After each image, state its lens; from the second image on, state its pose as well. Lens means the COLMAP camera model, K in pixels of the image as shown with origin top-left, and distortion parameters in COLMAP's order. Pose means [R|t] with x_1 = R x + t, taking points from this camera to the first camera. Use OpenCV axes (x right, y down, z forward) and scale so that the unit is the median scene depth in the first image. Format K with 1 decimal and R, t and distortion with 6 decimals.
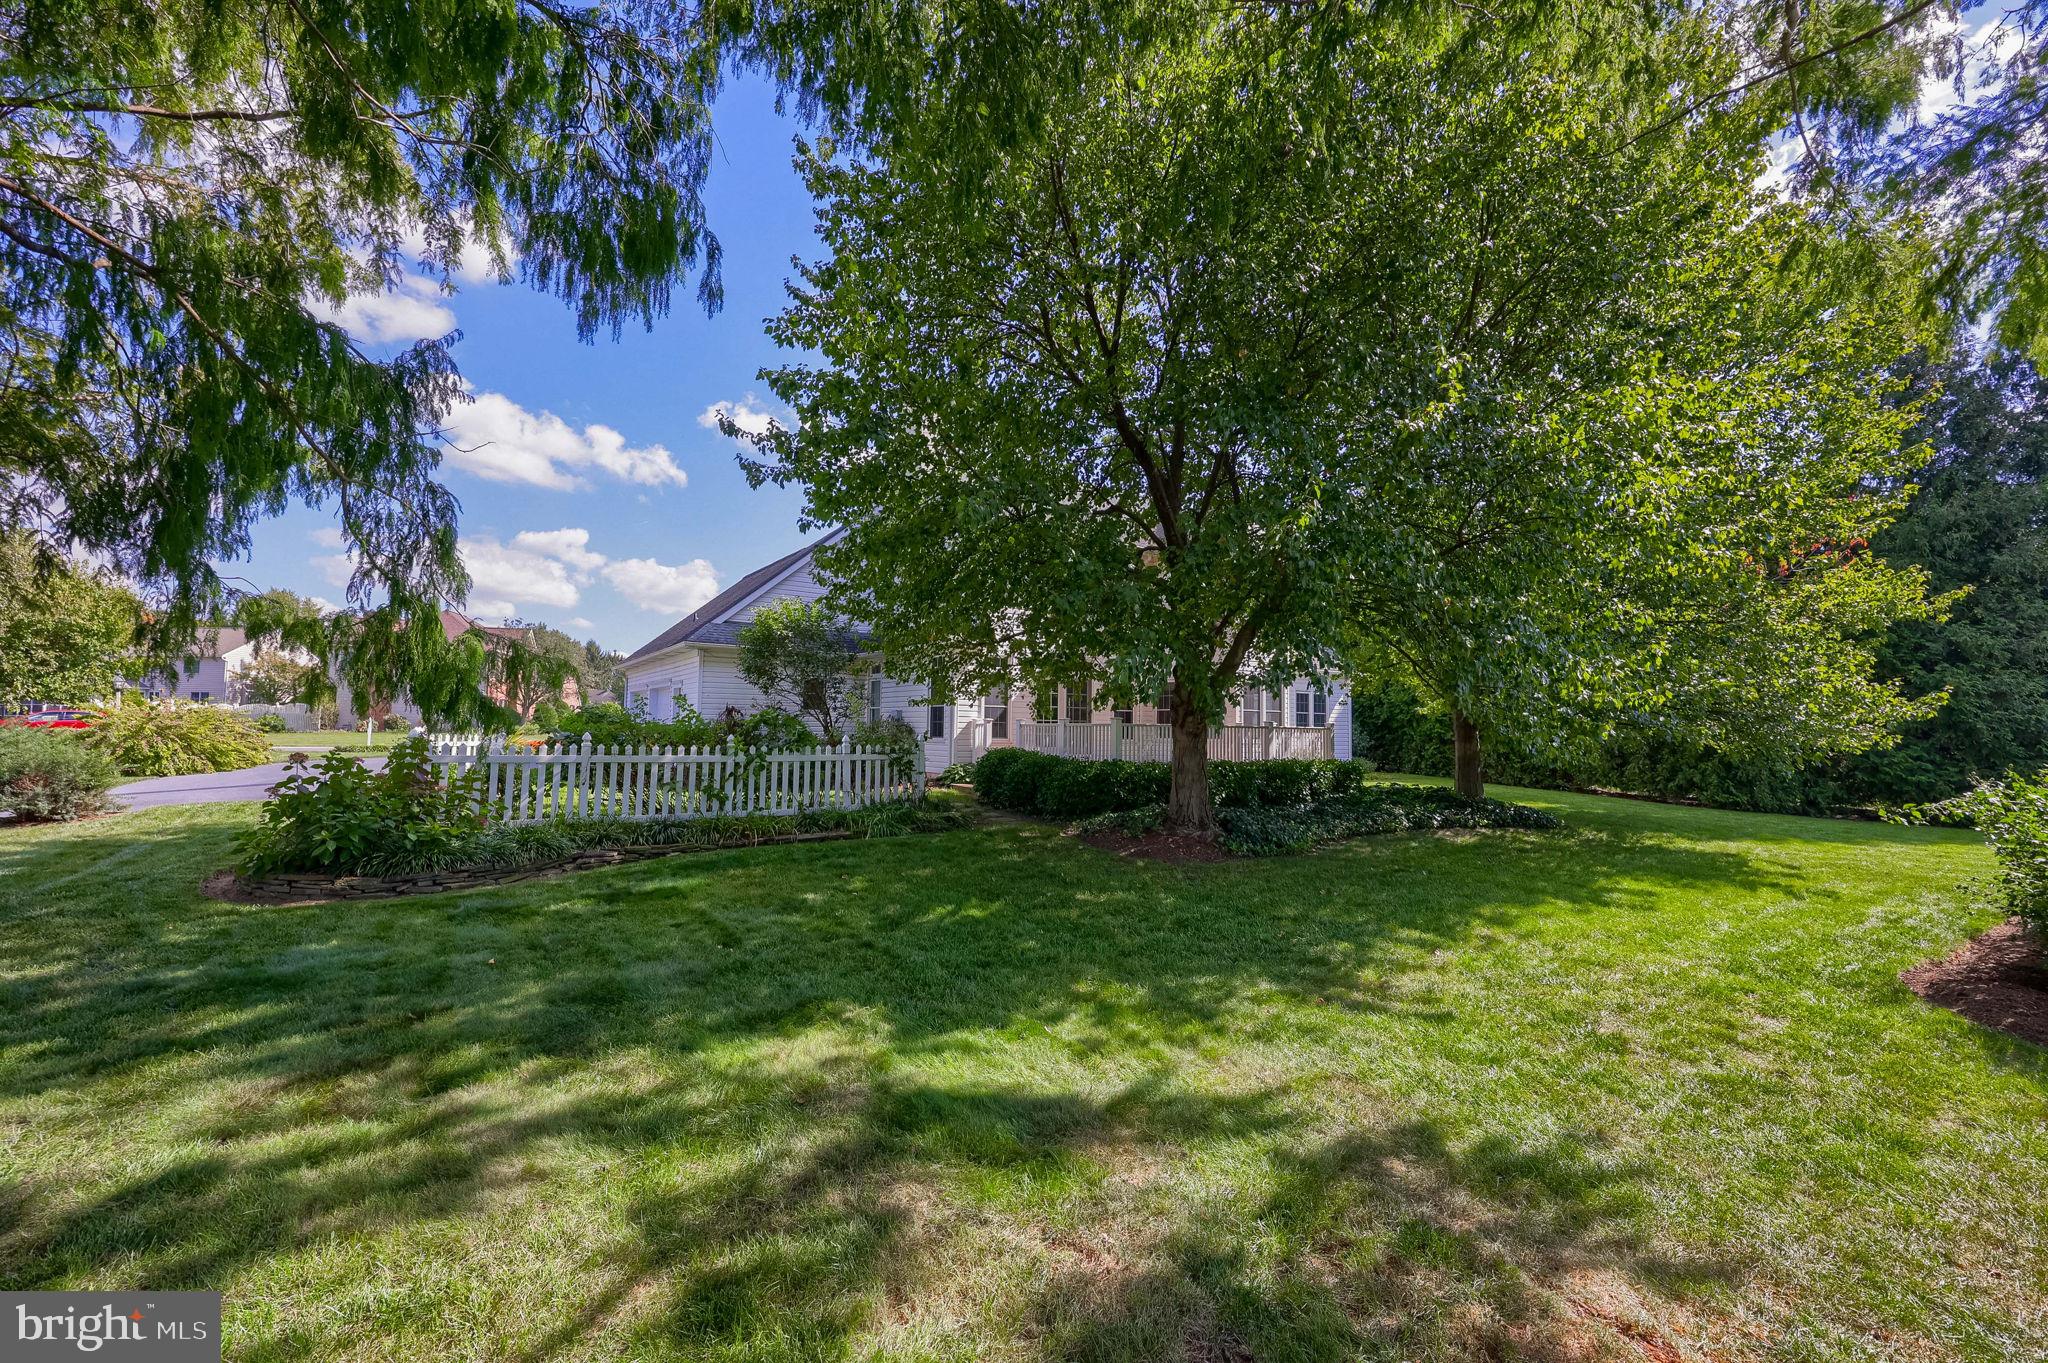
lens RADIAL K [[831.4, 0, 1024.0], [0, 831.4, 681.5], [0, 0, 1]] dist [-0.000661, 0.000204]
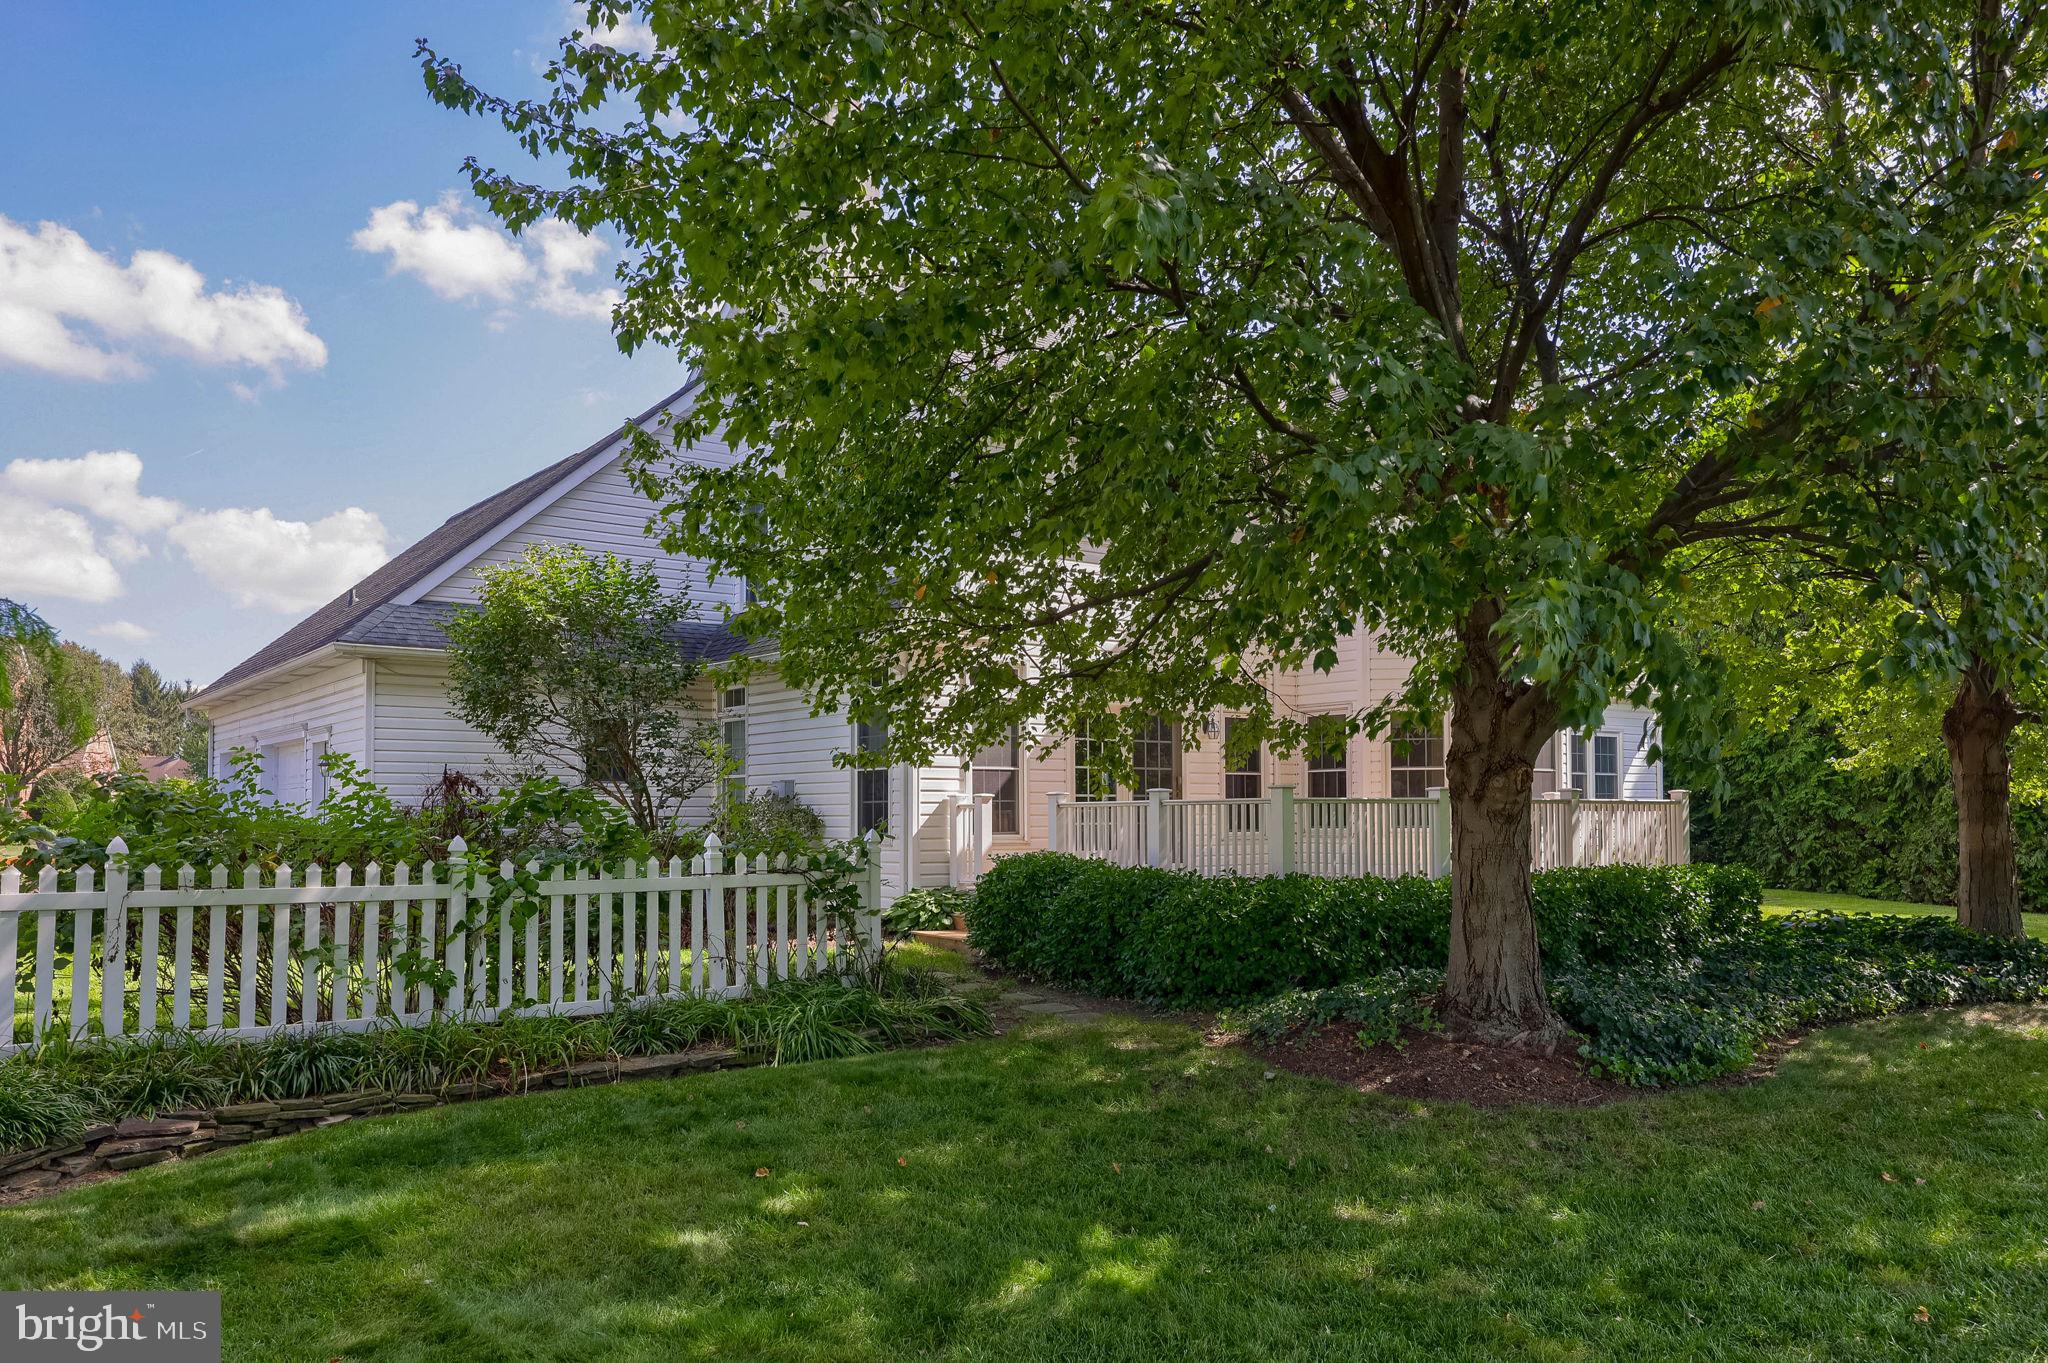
lens RADIAL K [[1360.2, 0, 958.5], [0, 1360.2, 774.4], [0, 0, 1]] dist [-0.002162, 0.000817]
pose [[0.998608, -0.015507, 0.050417, -0.121365], [0.014188, 0.999551, 0.026397, 0.015658], [-0.050804, -0.025645, 0.998379, 0.264435]]
